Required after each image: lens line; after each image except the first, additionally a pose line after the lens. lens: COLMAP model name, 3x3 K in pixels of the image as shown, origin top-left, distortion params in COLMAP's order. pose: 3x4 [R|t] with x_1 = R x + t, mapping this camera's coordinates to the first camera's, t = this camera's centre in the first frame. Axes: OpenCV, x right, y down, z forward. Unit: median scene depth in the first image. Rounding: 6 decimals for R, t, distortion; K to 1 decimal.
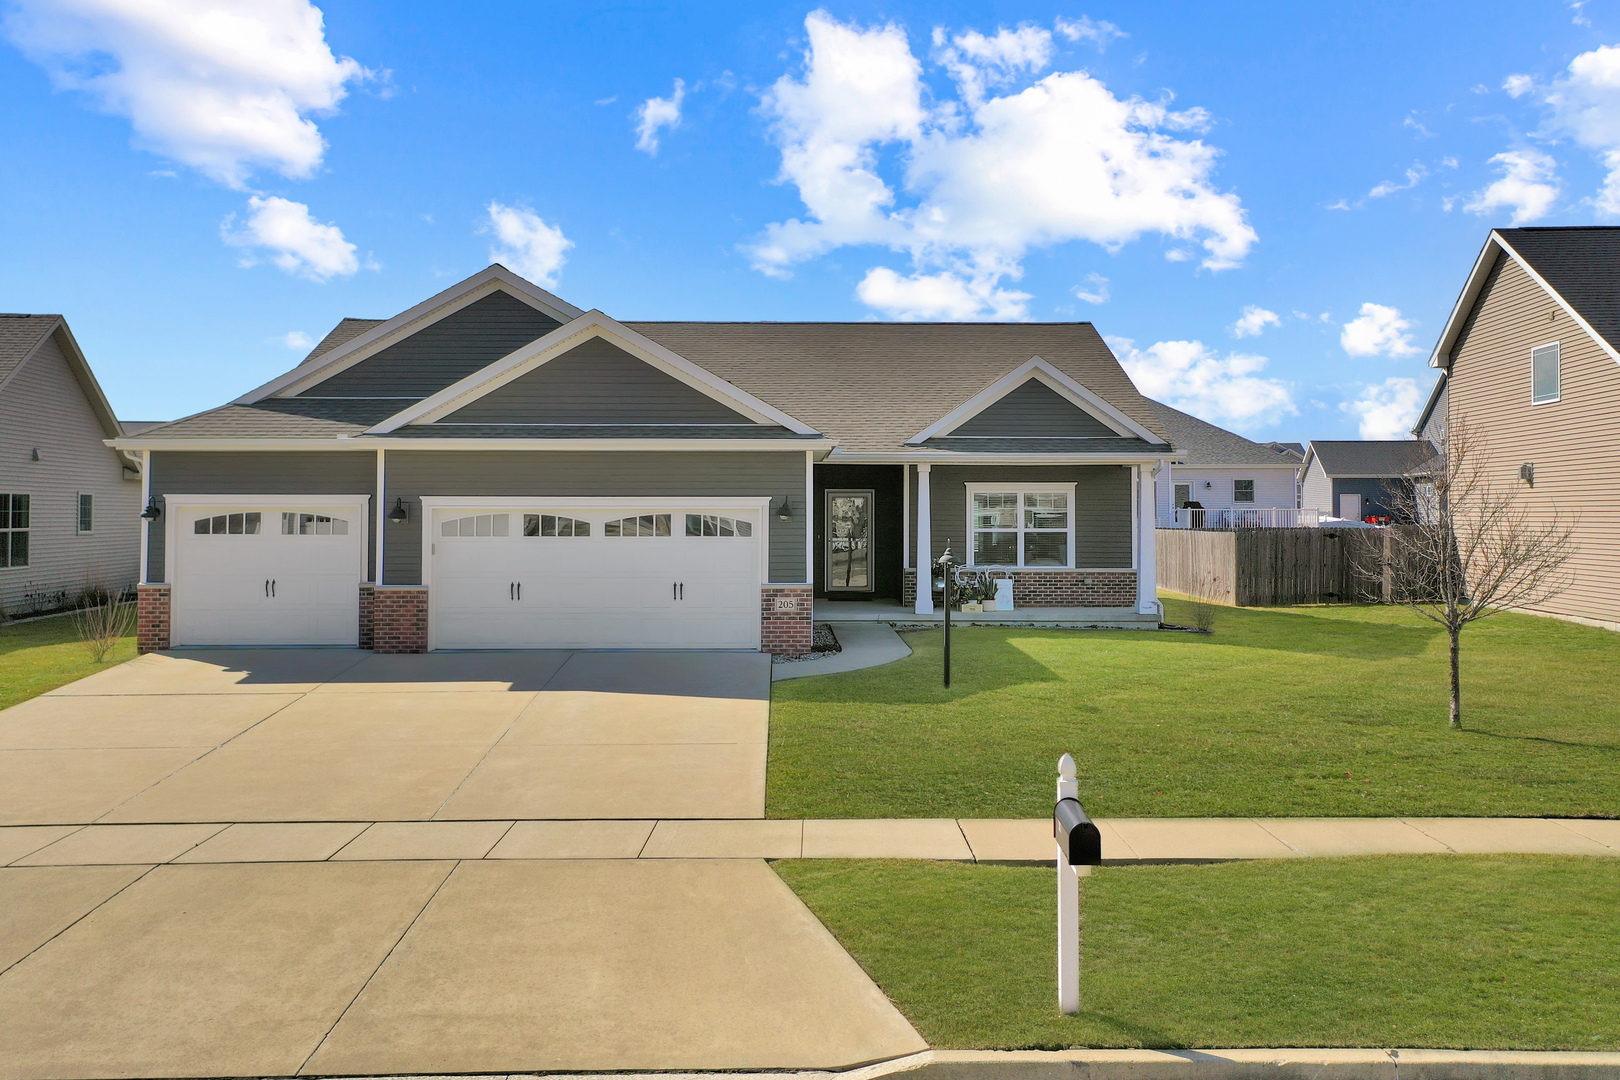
lens RADIAL K [[1286.7, 0, 798.9], [0, 1286.7, 486.4], [0, 0, 1]] dist [0.015925, -0.003506]
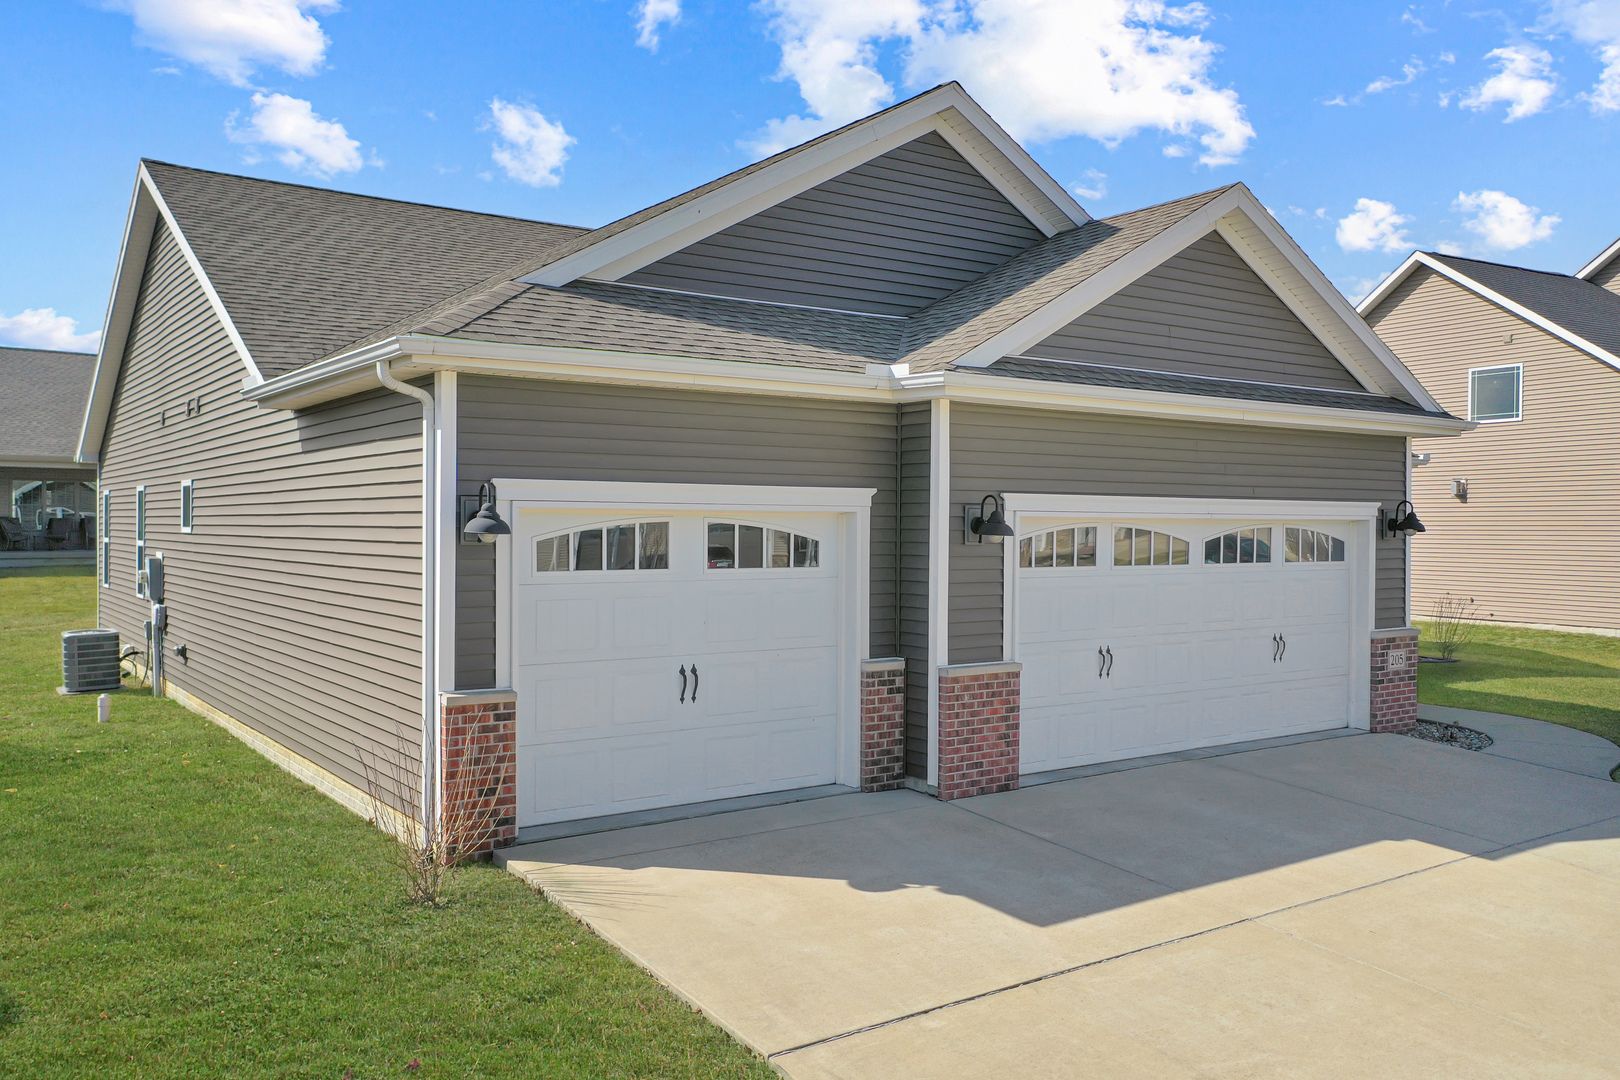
lens RADIAL K [[1286.7, 0, 798.0], [0, 1286.7, 536.7], [0, 0, 1]] dist [0.015925, -0.003506]
pose [[0.828760, -0.001817, 0.559601, -0.604614], [-0.014543, 0.999587, 0.024783, 0.012812], [-0.559415, -0.028678, 0.828392, 0.562252]]
